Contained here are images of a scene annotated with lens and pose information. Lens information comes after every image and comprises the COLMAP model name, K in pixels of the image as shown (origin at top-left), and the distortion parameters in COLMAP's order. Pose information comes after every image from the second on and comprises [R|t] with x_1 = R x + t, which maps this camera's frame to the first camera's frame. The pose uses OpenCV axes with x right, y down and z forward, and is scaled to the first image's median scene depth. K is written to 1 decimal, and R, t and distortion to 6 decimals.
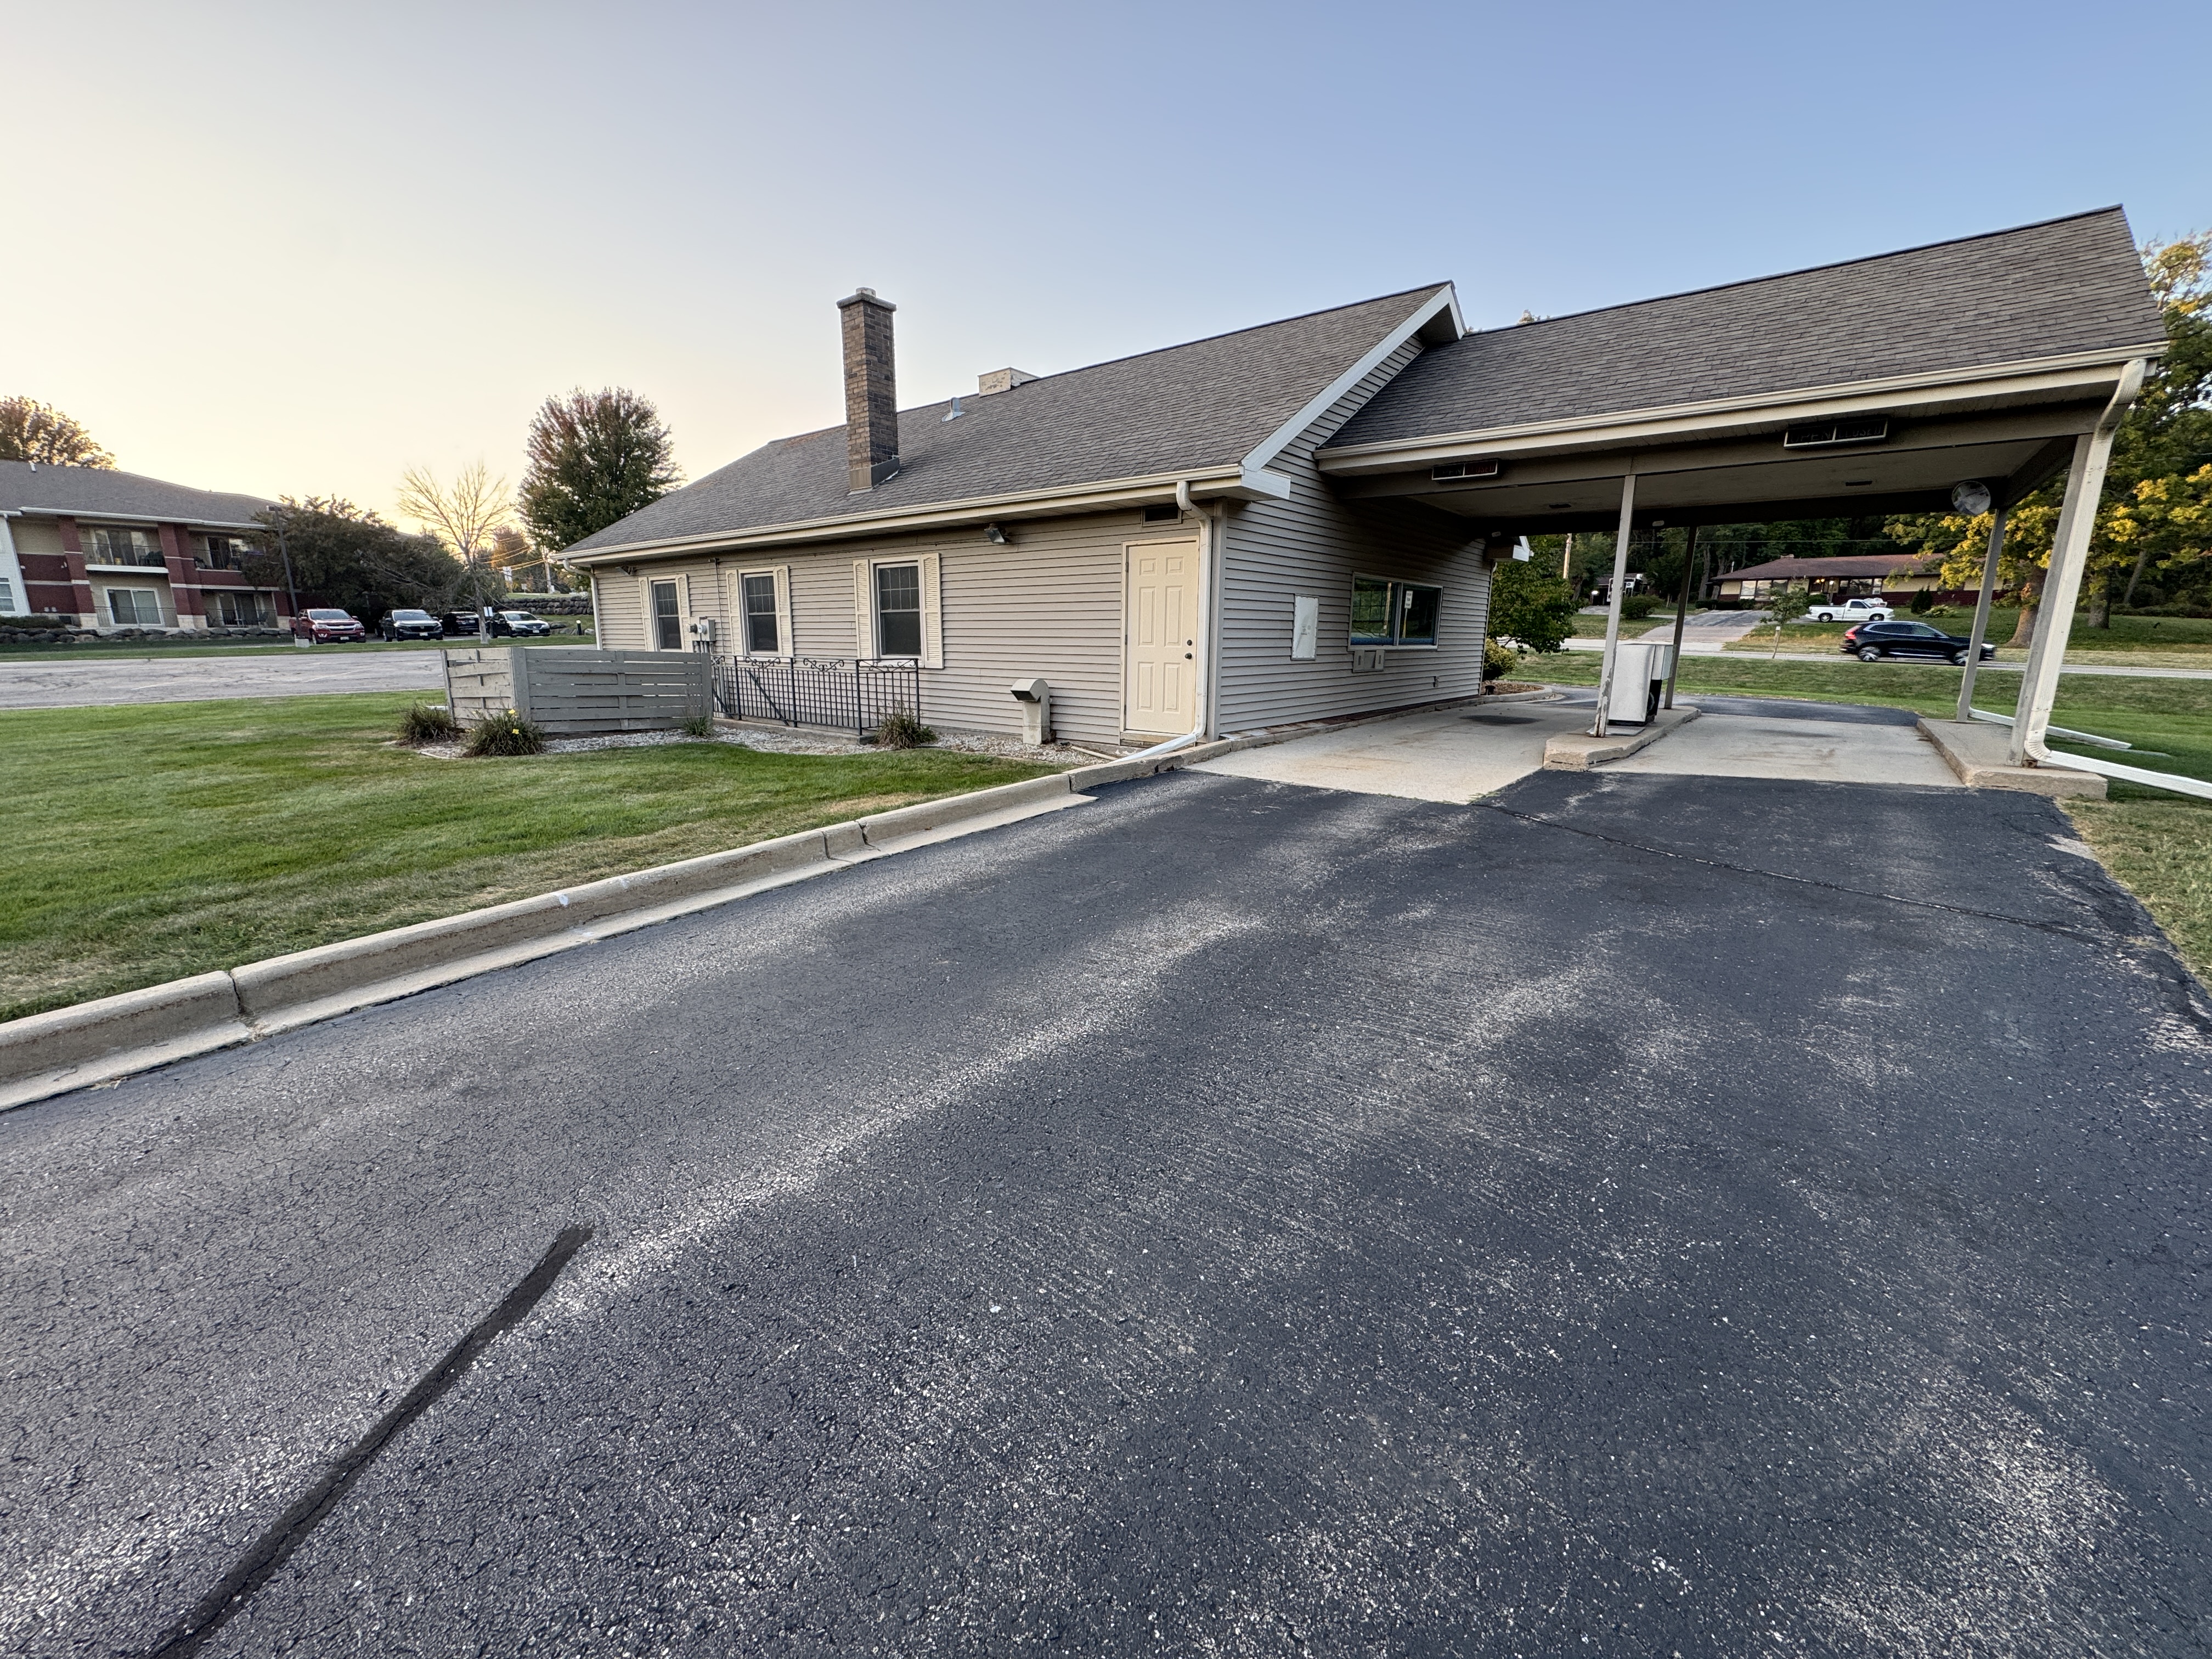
lens RADIAL K [[882.3, 0, 1112.2], [0, 882.3, 829.1], [0, 0, 1]] dist [-0.005294, 0.001370]
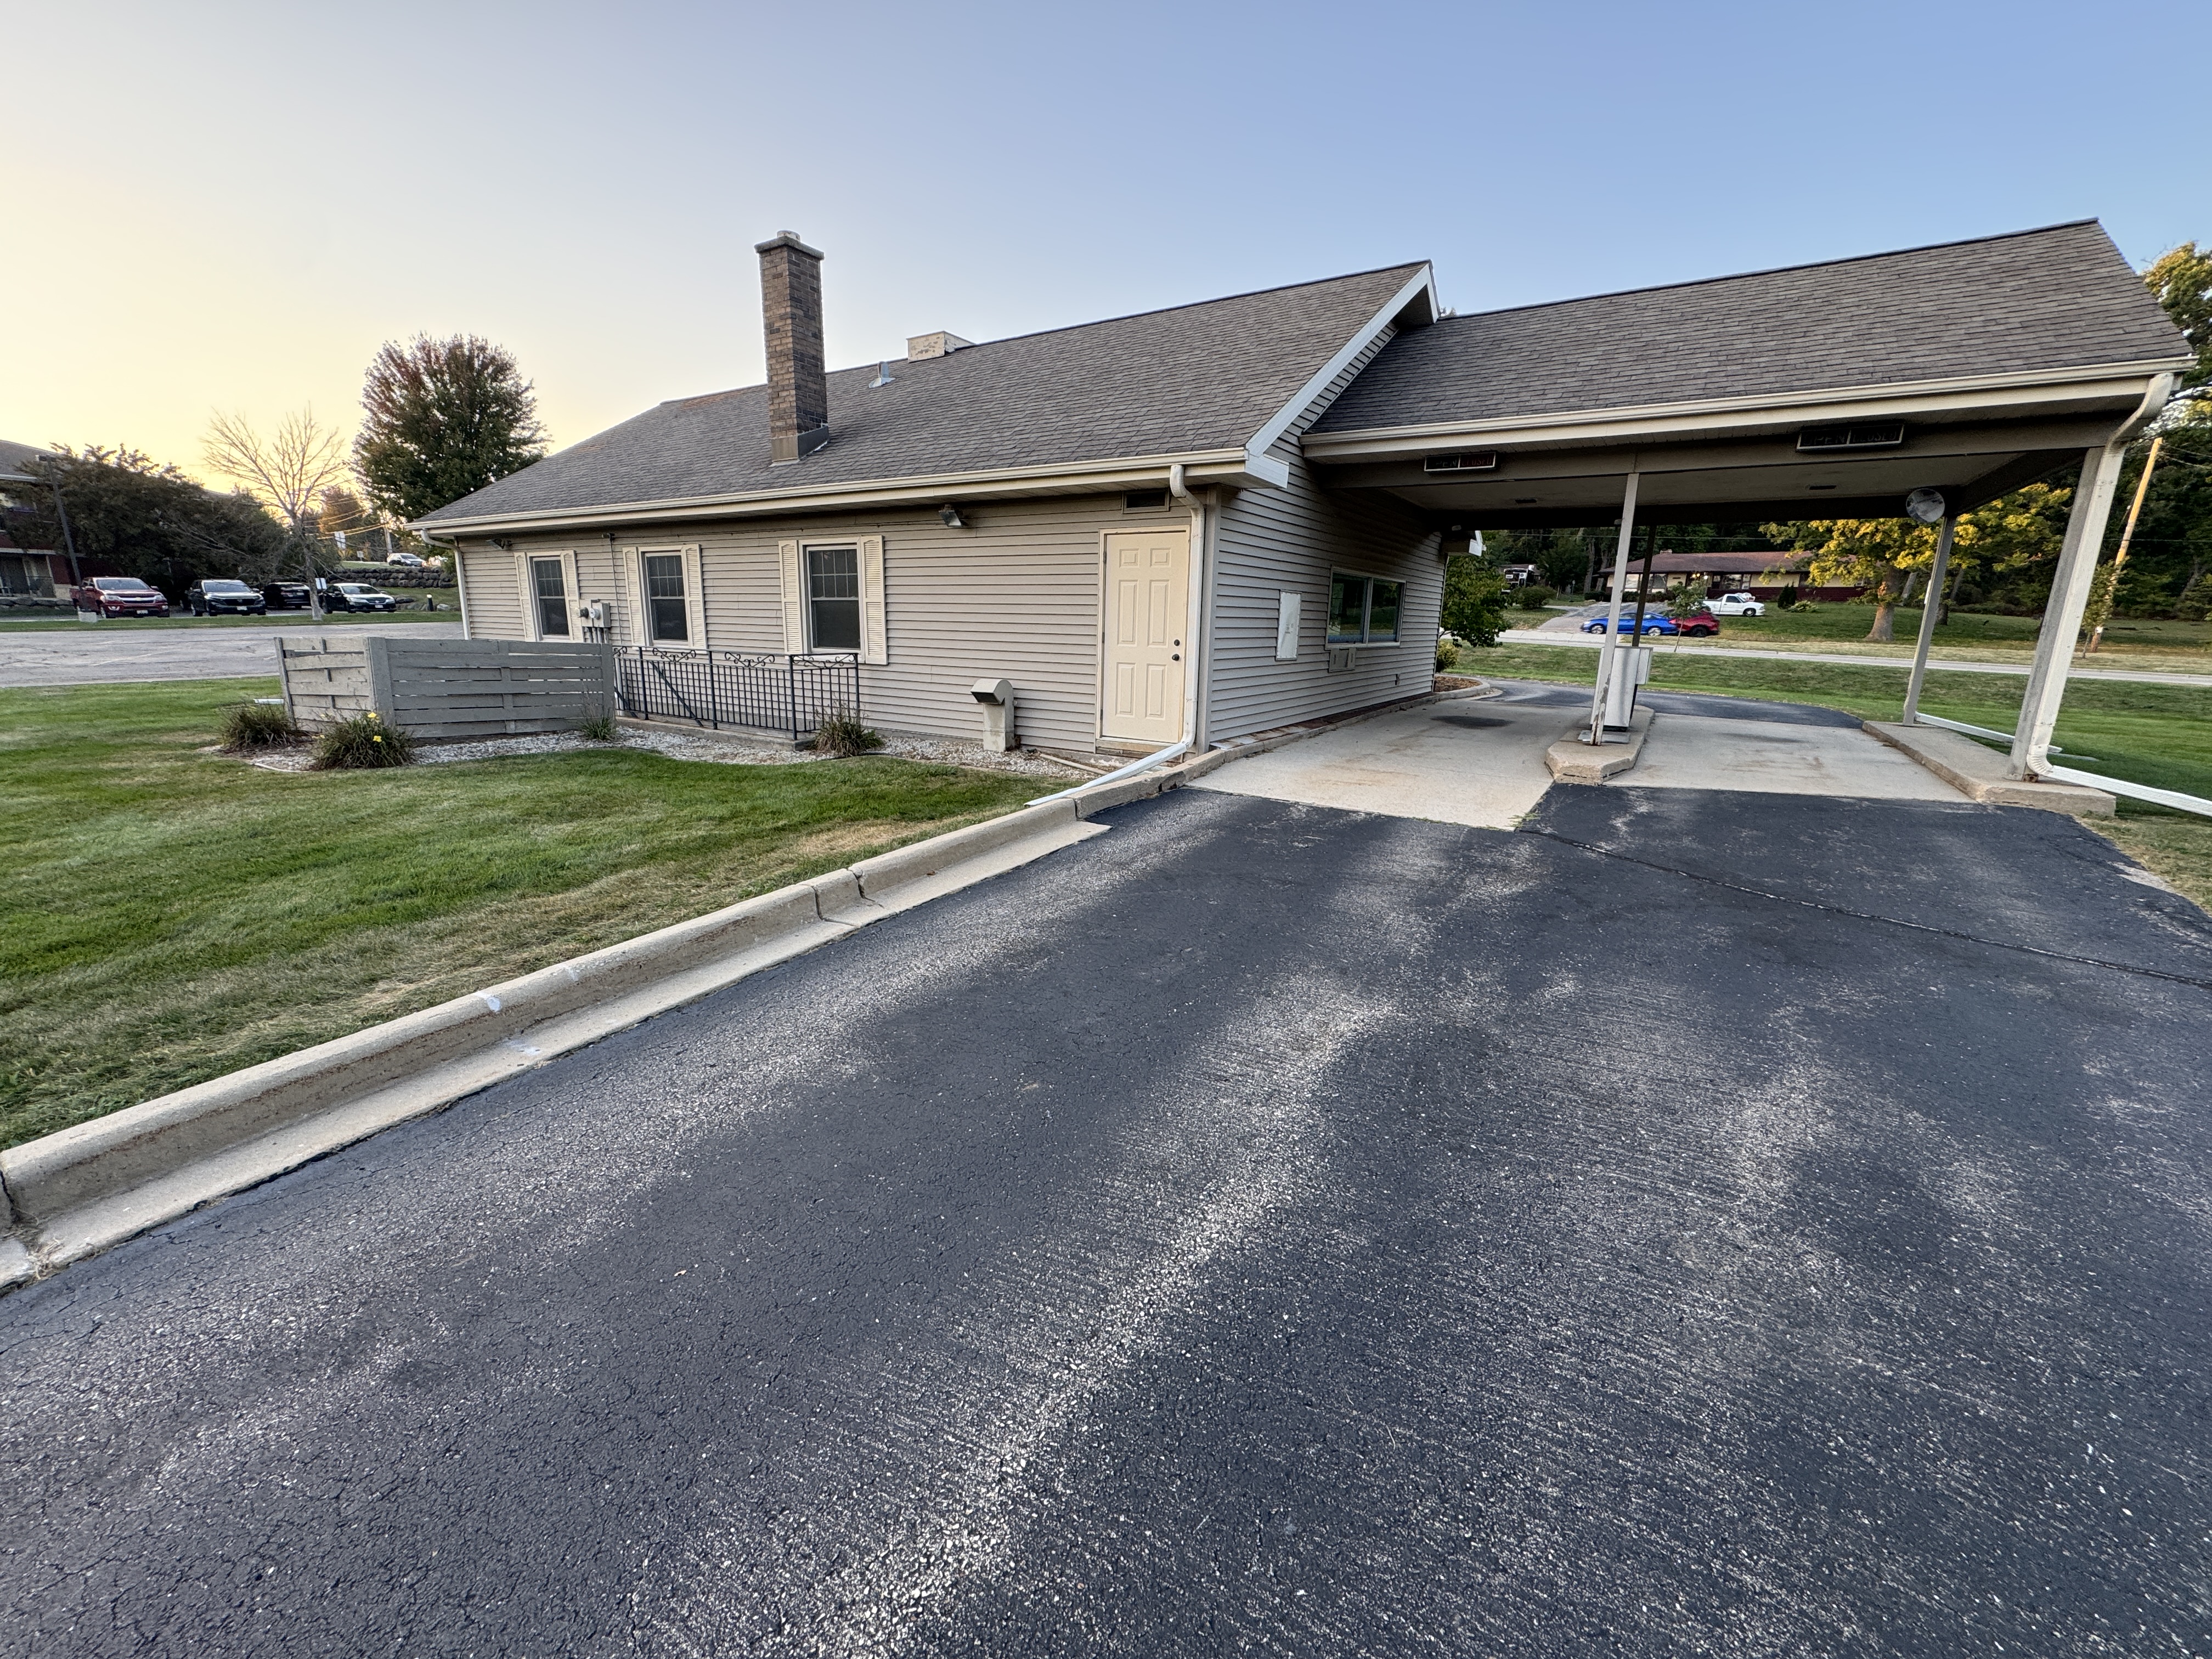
lens RADIAL K [[882.3, 0, 1097.5], [0, 882.3, 824.6], [0, 0, 1]] dist [-0.005294, 0.001370]
pose [[0.994102, -0.011900, 0.107797, -0.088785], [0.009966, 0.999780, 0.018461, -0.038542], [-0.107993, -0.017278, 0.994001, 0.092963]]
